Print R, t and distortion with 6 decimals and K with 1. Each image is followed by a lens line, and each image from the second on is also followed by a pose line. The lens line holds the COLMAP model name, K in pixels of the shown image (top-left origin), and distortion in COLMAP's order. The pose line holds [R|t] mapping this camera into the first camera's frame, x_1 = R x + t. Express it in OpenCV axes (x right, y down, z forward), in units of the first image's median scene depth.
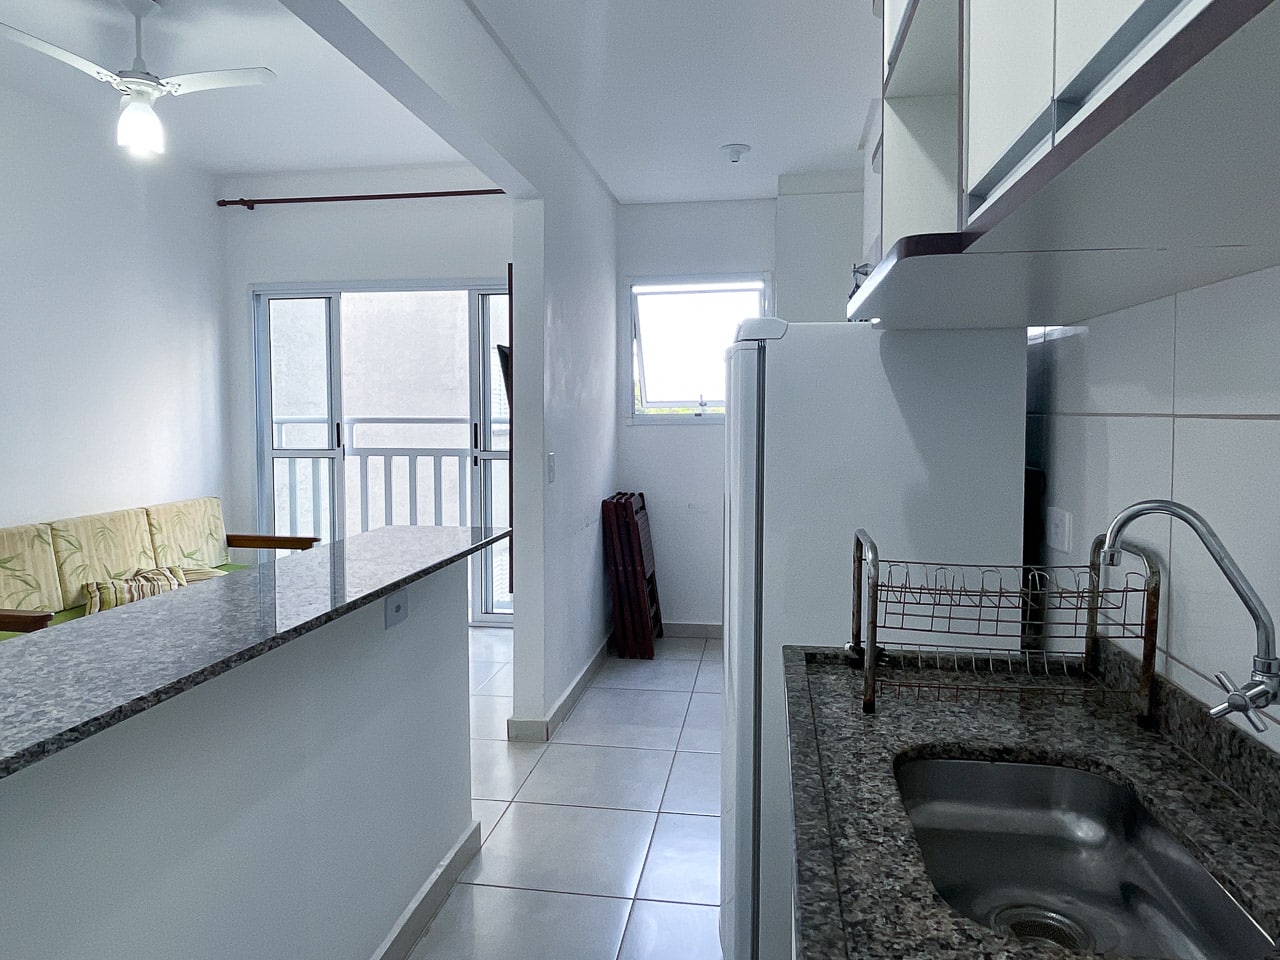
lens RADIAL K [[842.2, 0, 633.0], [0, 842.2, 453.5], [0, 0, 1]] dist [0.027725, -0.069240]
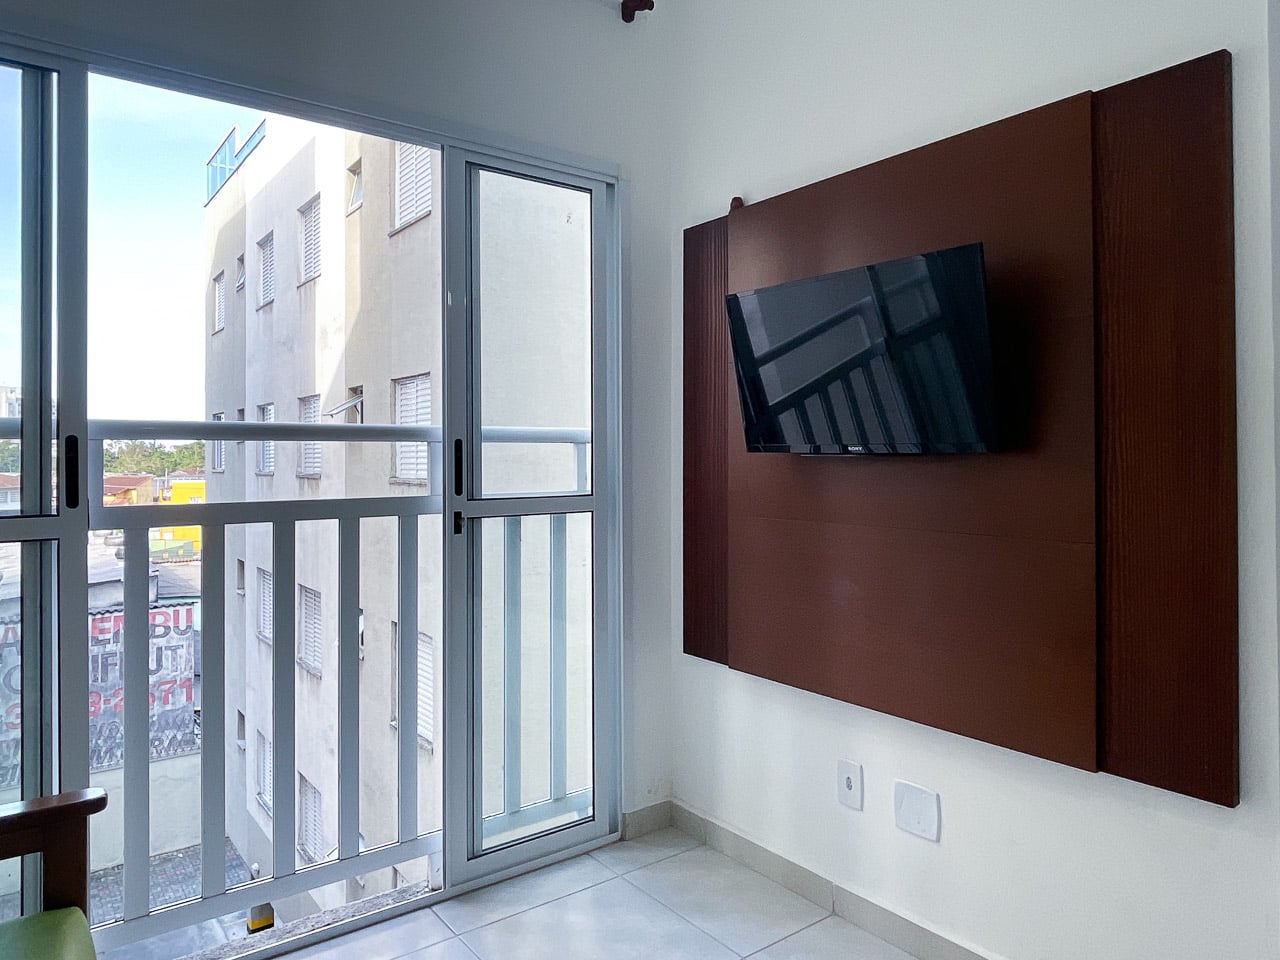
lens RADIAL K [[860.7, 0, 642.1], [0, 860.7, 445.3], [0, 0, 1]] dist [-0.000555, -0.001578]
pose [[0.694238, 0.005312, 0.719726, -0.451432], [0.038611, 0.998258, -0.044612, -0.008179], [-0.718709, 0.058761, 0.692823, 0.606627]]
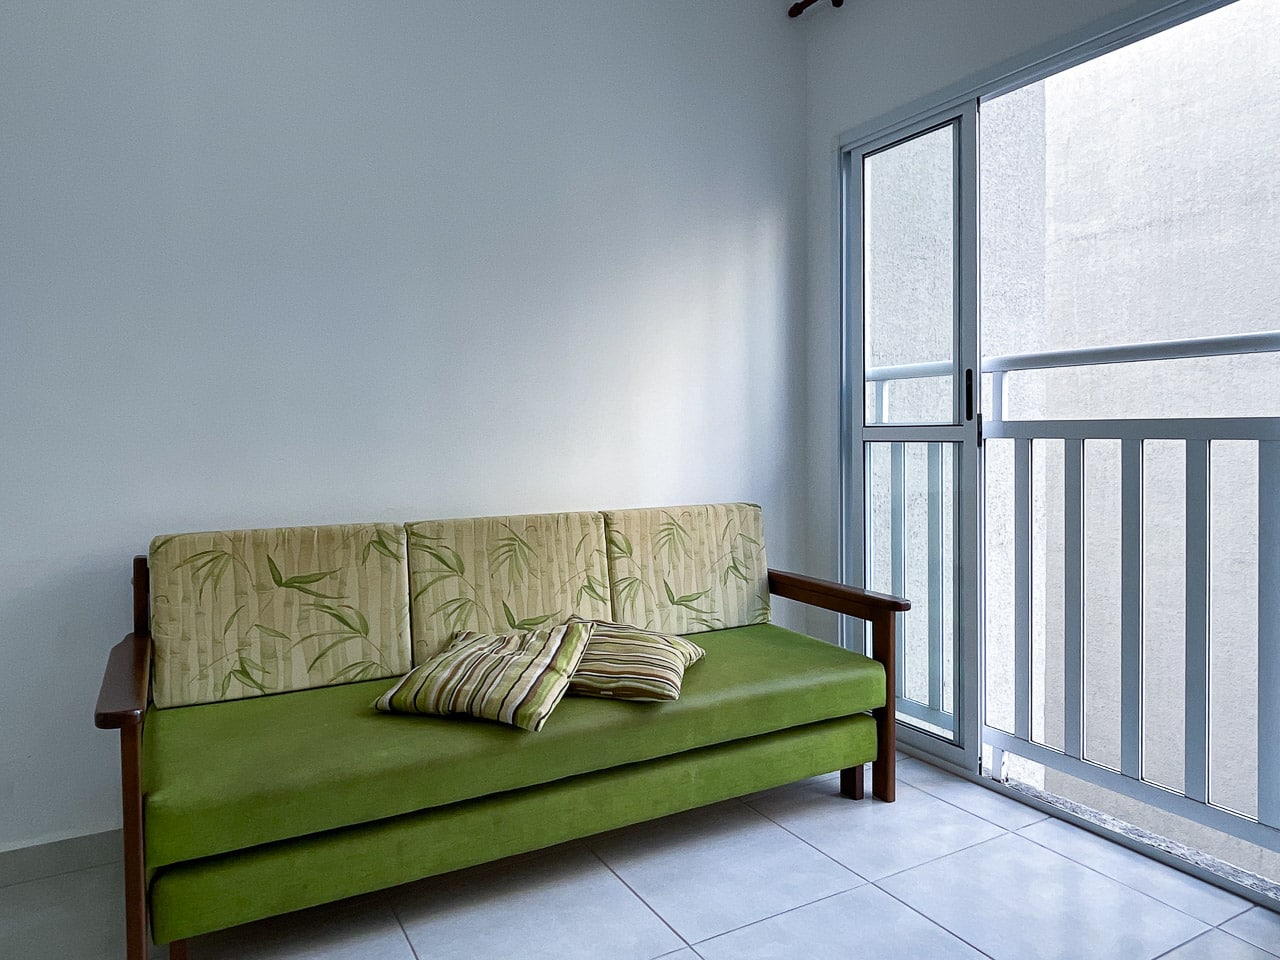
lens RADIAL K [[842.2, 0, 633.0], [0, 842.2, 453.5], [0, 0, 1]] dist [0.027725, -0.069240]
pose [[0.614831, 0.016560, -0.788485, -0.085301], [-0.035310, 0.999355, -0.006544, 0.022689], [0.787868, 0.031864, 0.615019, 0.562086]]
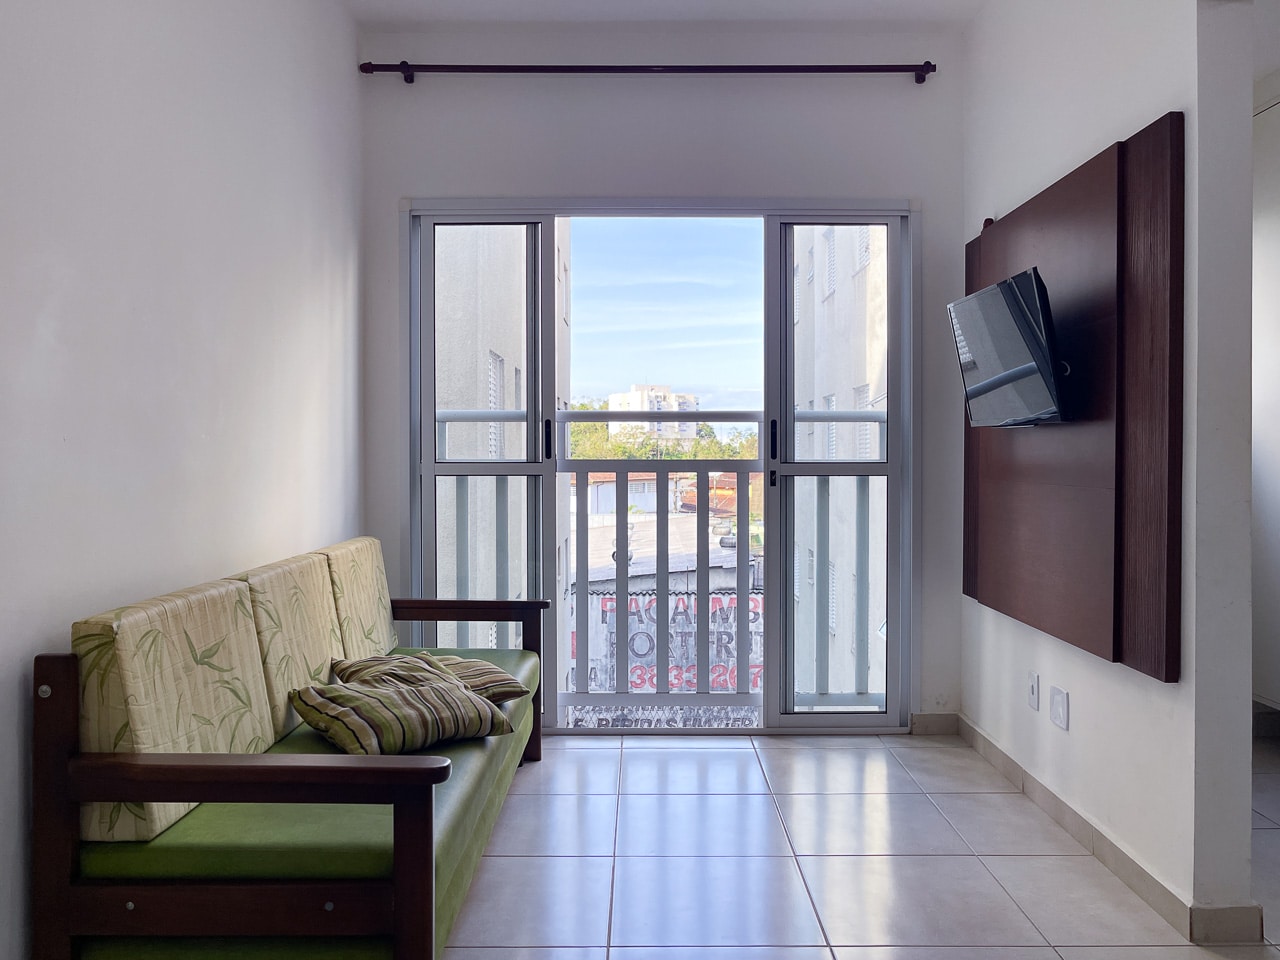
lens RADIAL K [[1026.4, 0, 639.8], [0, 1026.4, 462.3], [0, 0, 1]] dist [-0.013509, -0.002592]
pose [[0.988362, -0.001155, 0.152113, -0.408766], [0.007000, 0.999257, -0.037893, 0.026103], [-0.151957, 0.038517, 0.987636, 0.234828]]
